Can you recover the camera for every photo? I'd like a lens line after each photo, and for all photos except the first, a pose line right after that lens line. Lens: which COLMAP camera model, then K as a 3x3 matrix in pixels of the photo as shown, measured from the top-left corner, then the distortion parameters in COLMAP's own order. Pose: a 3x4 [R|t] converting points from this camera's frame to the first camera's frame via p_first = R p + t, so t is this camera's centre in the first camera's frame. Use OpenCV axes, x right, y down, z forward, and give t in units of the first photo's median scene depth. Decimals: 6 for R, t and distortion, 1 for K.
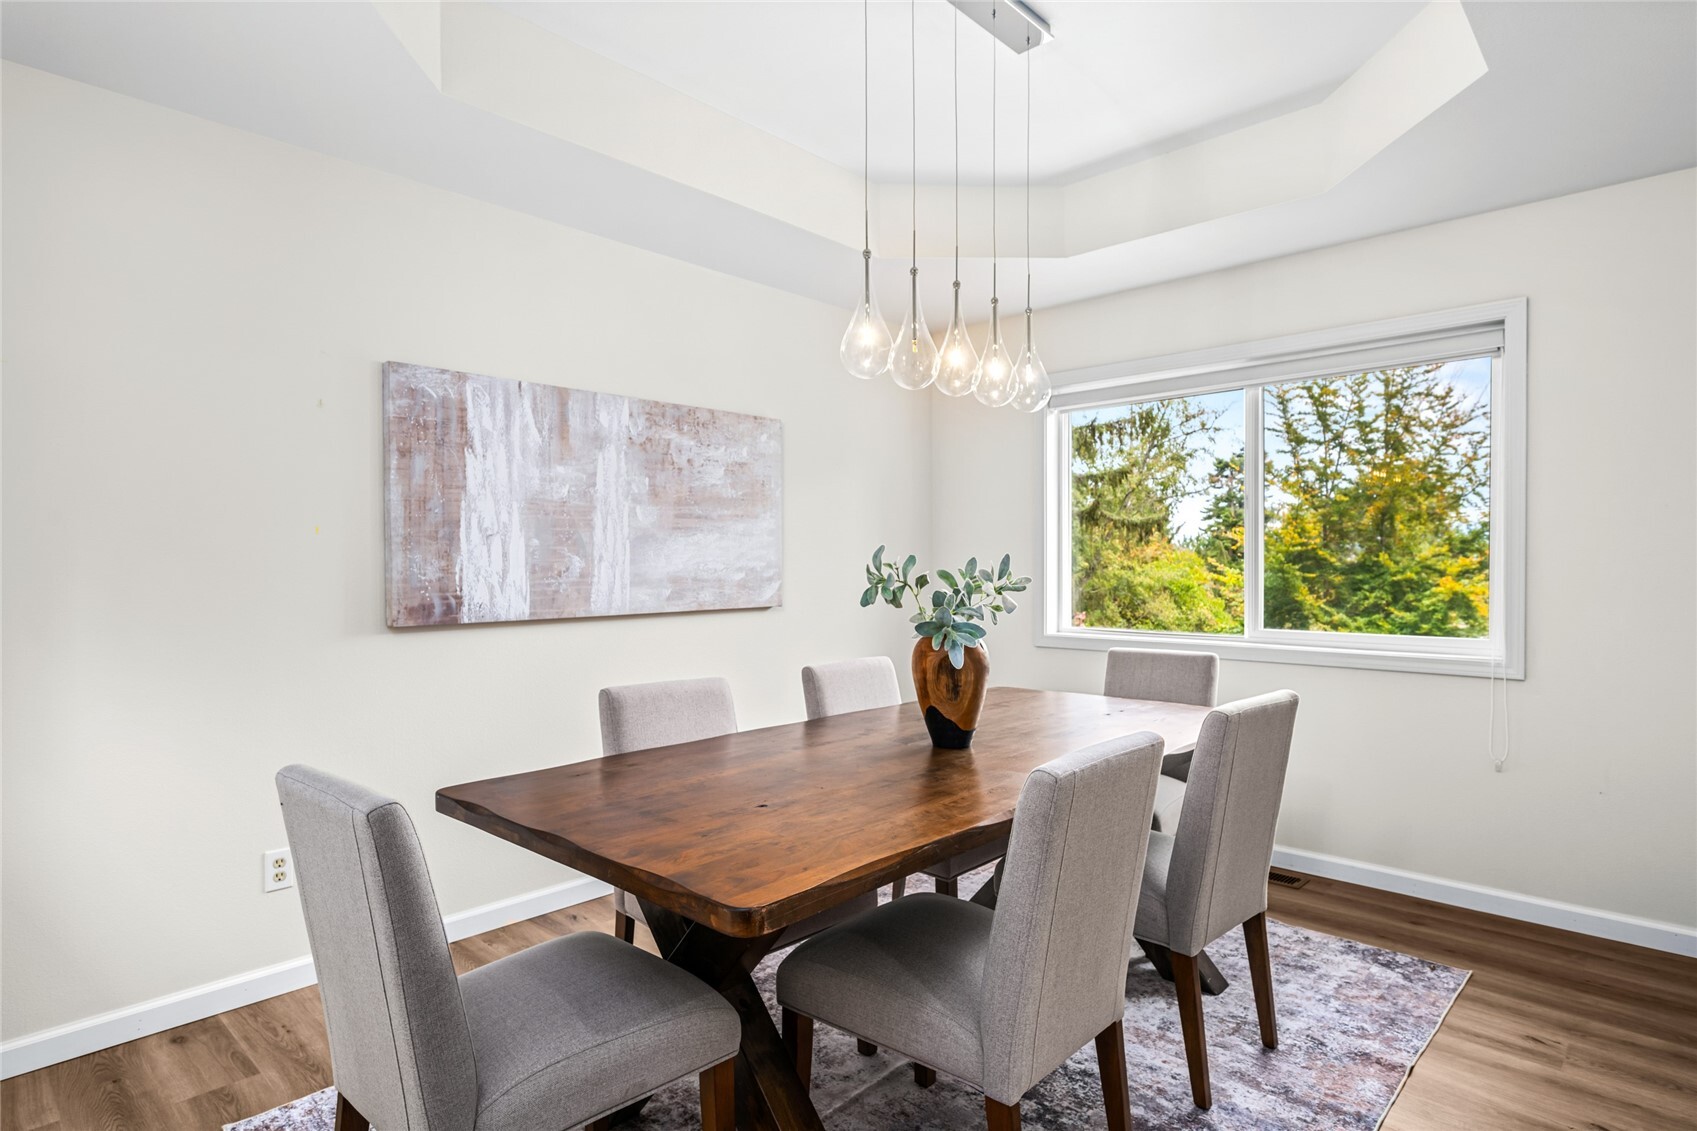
lens RADIAL K [[889.3, 0, 844.5], [0, 889.3, 571.7], [0, 0, 1]] dist [-0.001178, -0.000126]
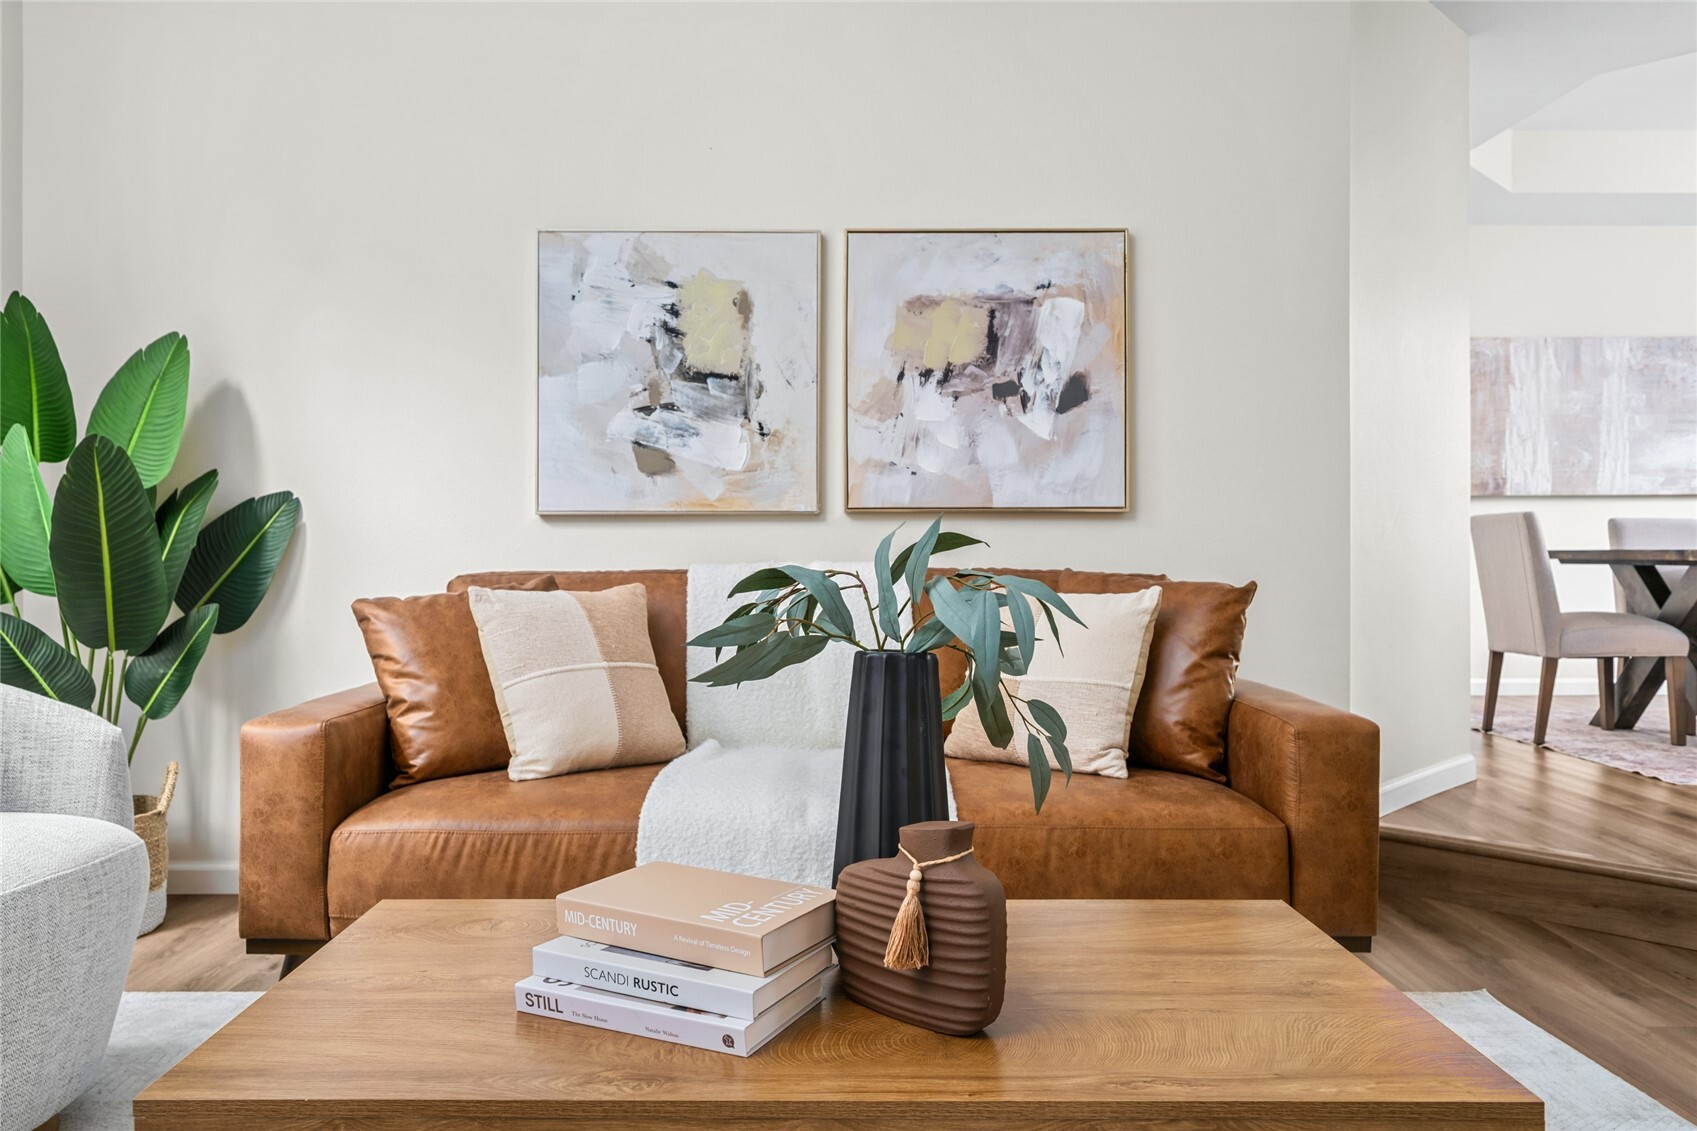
lens RADIAL K [[1238.7, 0, 810.6], [0, 1238.7, 552.9], [0, 0, 1]] dist [-0.001011, -0.001725]
pose [[0.683040, 0.006756, -0.730349, 0.306200], [-0.009390, 0.999956, 0.000469, 0.155507], [0.730320, 0.006538, 0.683074, -1.286261]]
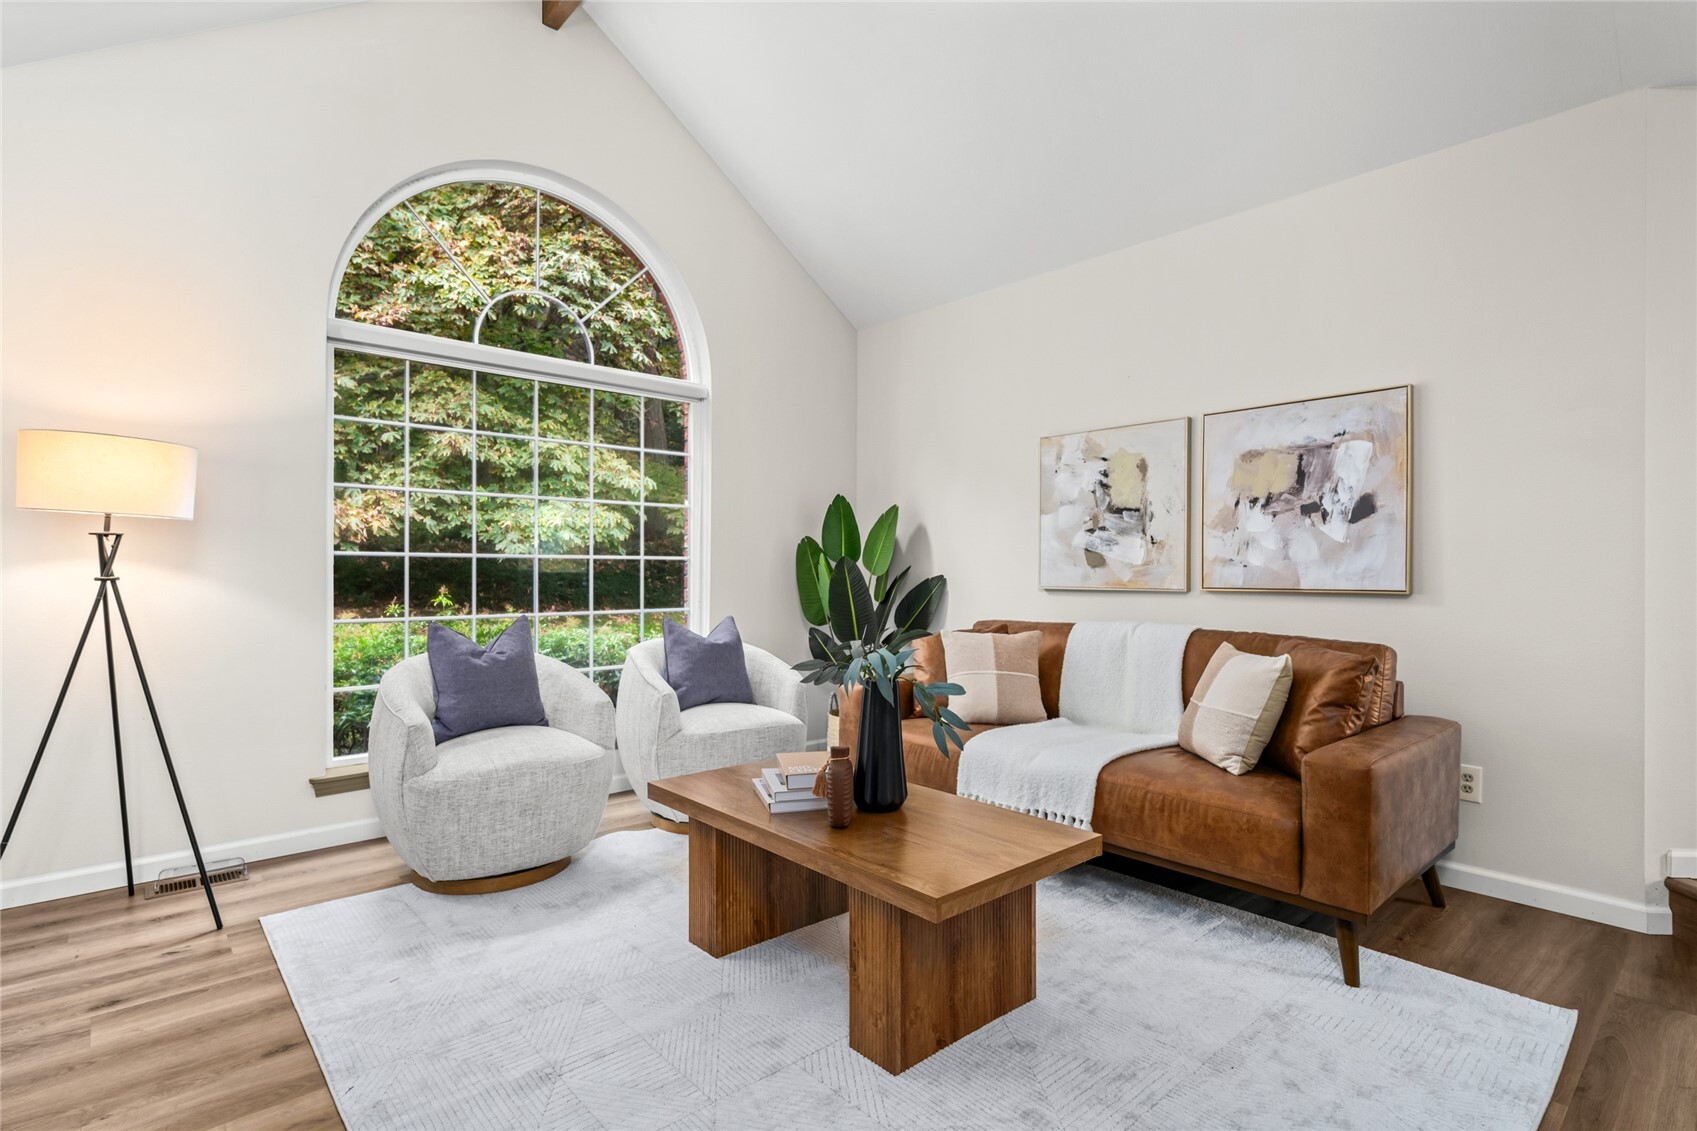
lens RADIAL K [[820.2, 0, 845.0], [0, 820.2, 569.9], [0, 0, 1]] dist [0.000954, 0.000585]
pose [[-0.089899, 0.001900, -0.995949, 0.711968], [-0.011410, 0.999931, 0.002938, 0.095399], [0.995885, 0.011628, -0.089871, -0.928775]]
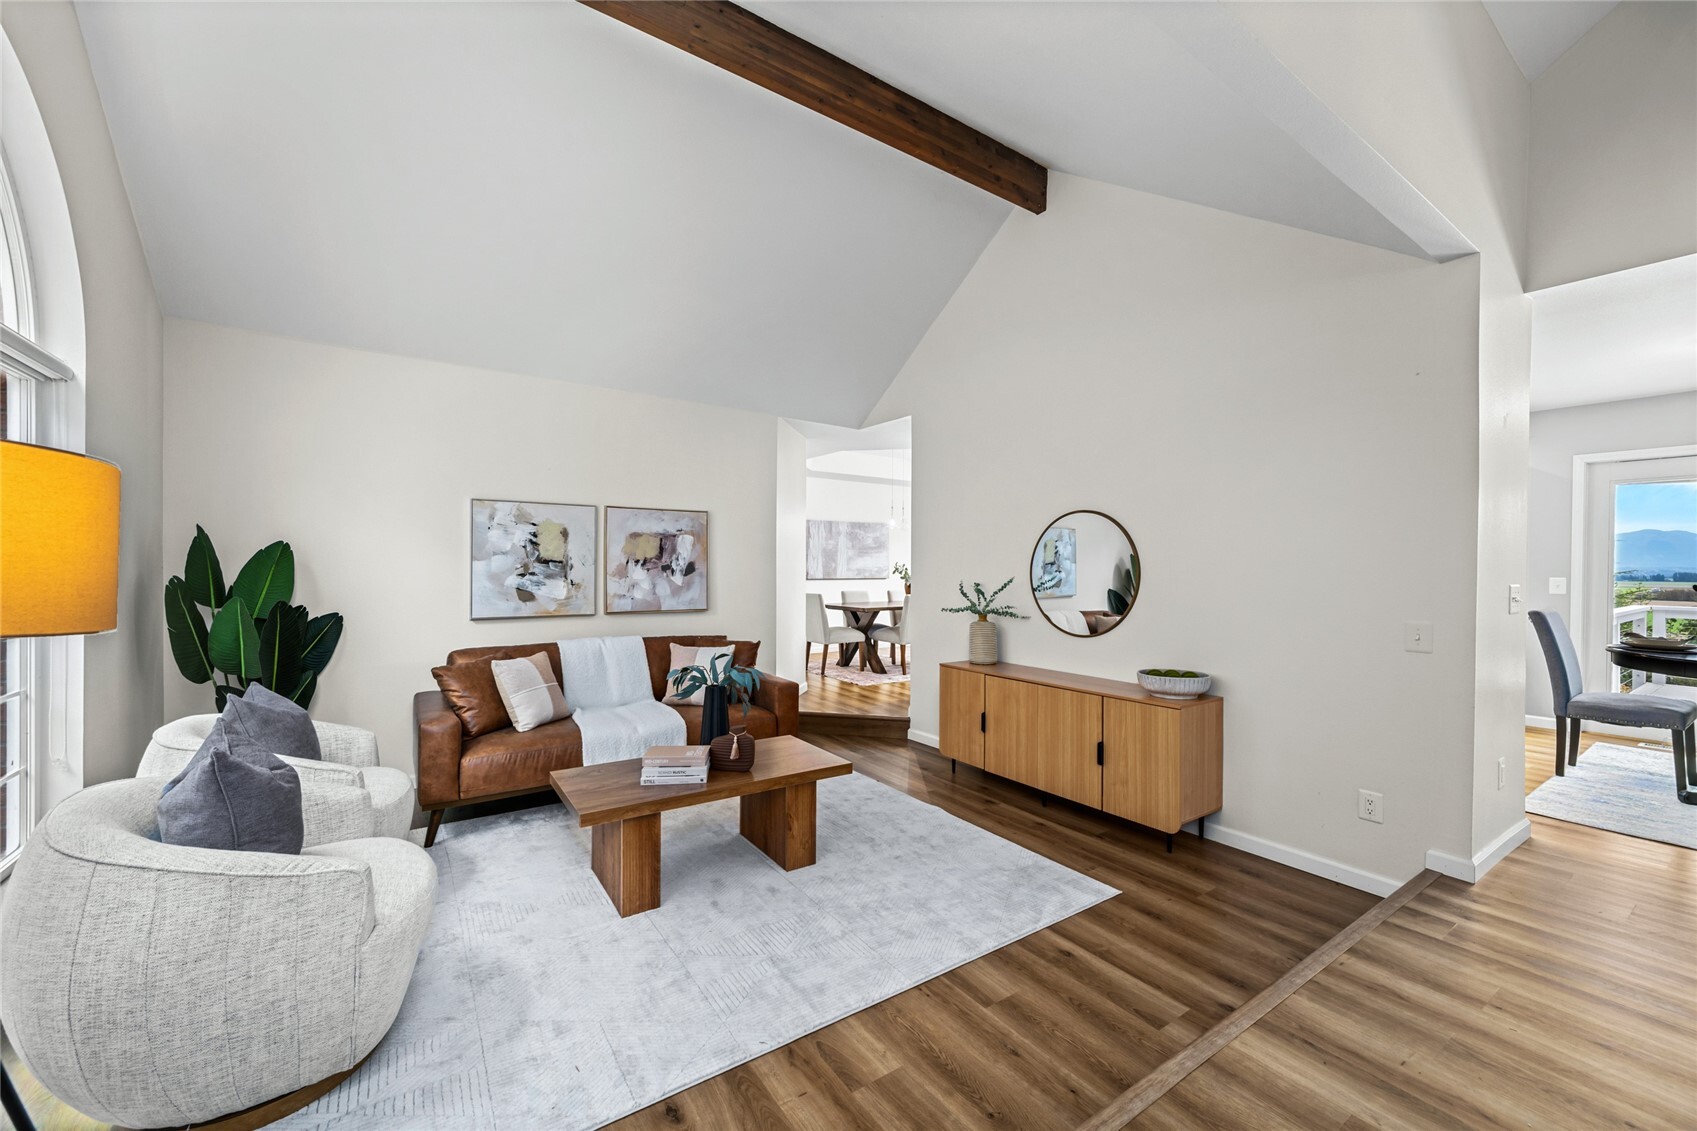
lens RADIAL K [[668.9, 0, 840.2], [0, 668.9, 569.8], [0, 0, 1]] dist [0.002442, 0.000039]
pose [[0.973686, 0.010314, -0.227659, 0.401750], [-0.011470, 0.999927, -0.003757, 0.022580], [0.227604, 0.006269, 0.973734, -1.875690]]
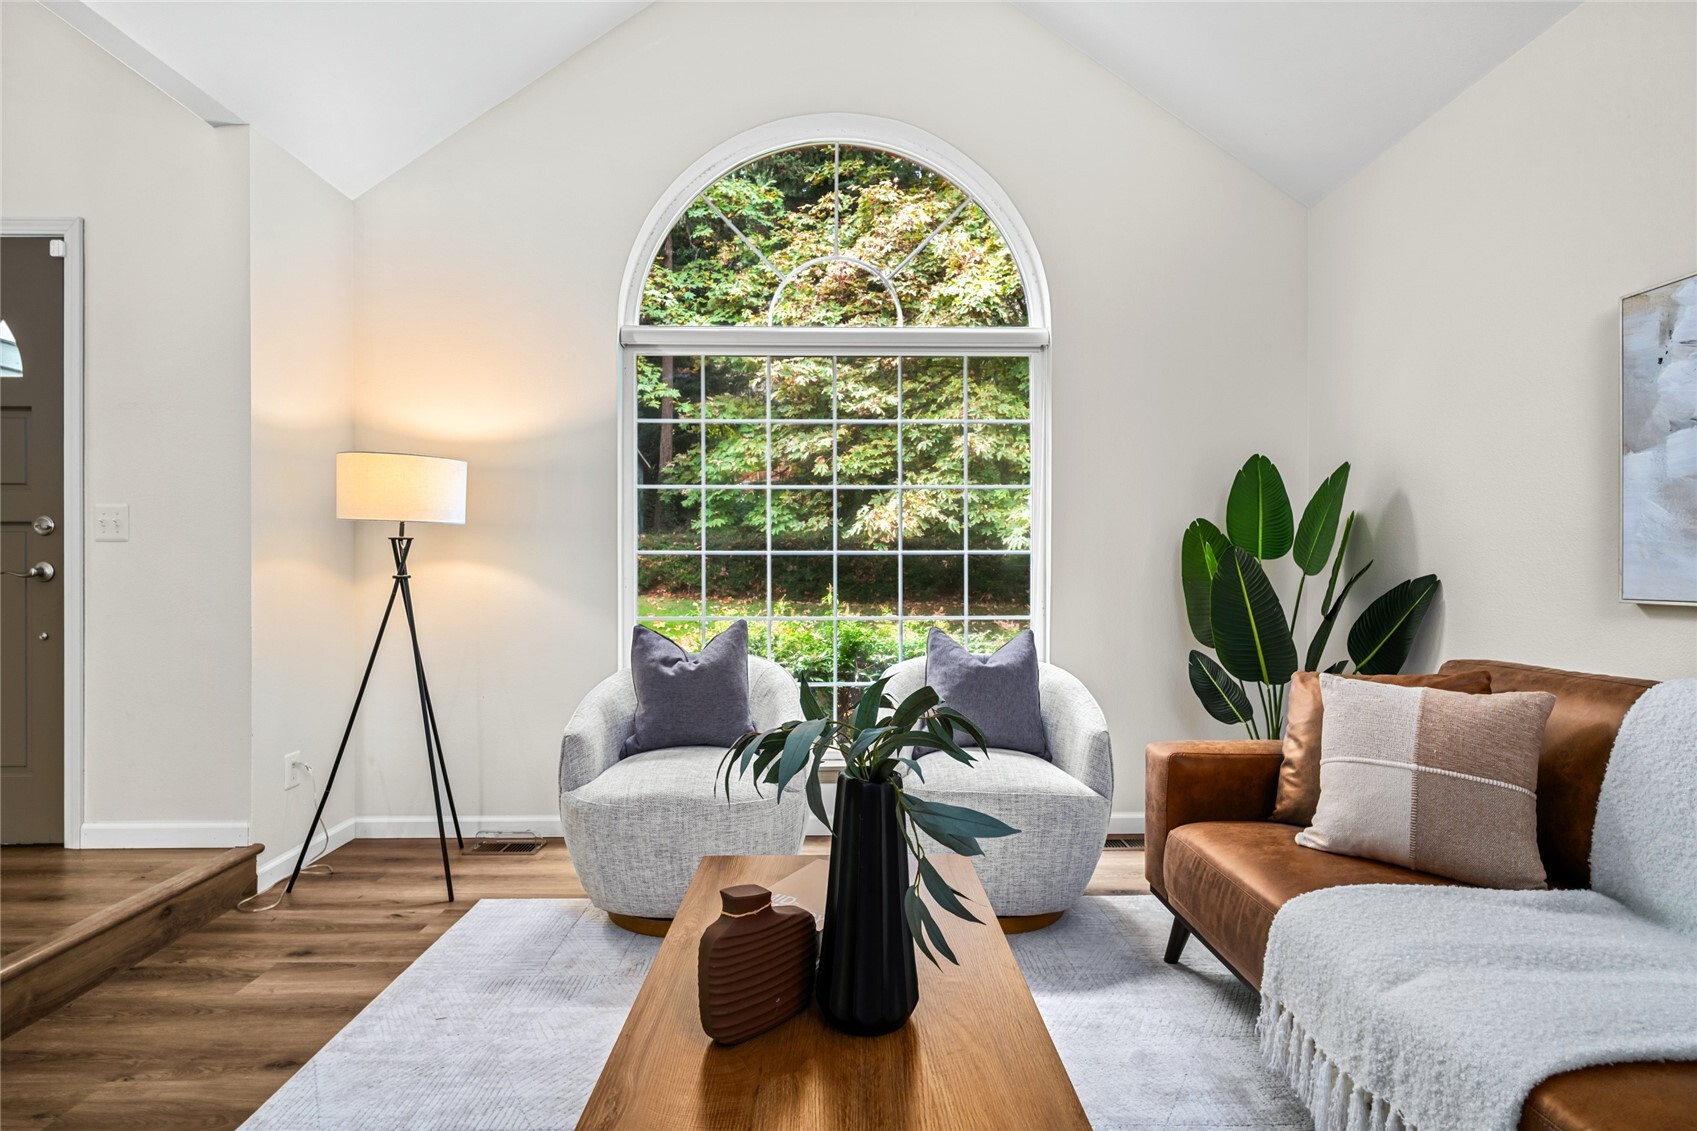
lens RADIAL K [[820.2, 0, 840.3], [0, 820.2, 562.1], [0, 0, 1]] dist [0.000954, 0.000585]
pose [[-0.719626, 0.000014, -0.694362, 0.275635], [-0.003042, 0.999990, 0.003173, 0.093134], [0.694355, 0.004396, -0.719619, -0.698685]]
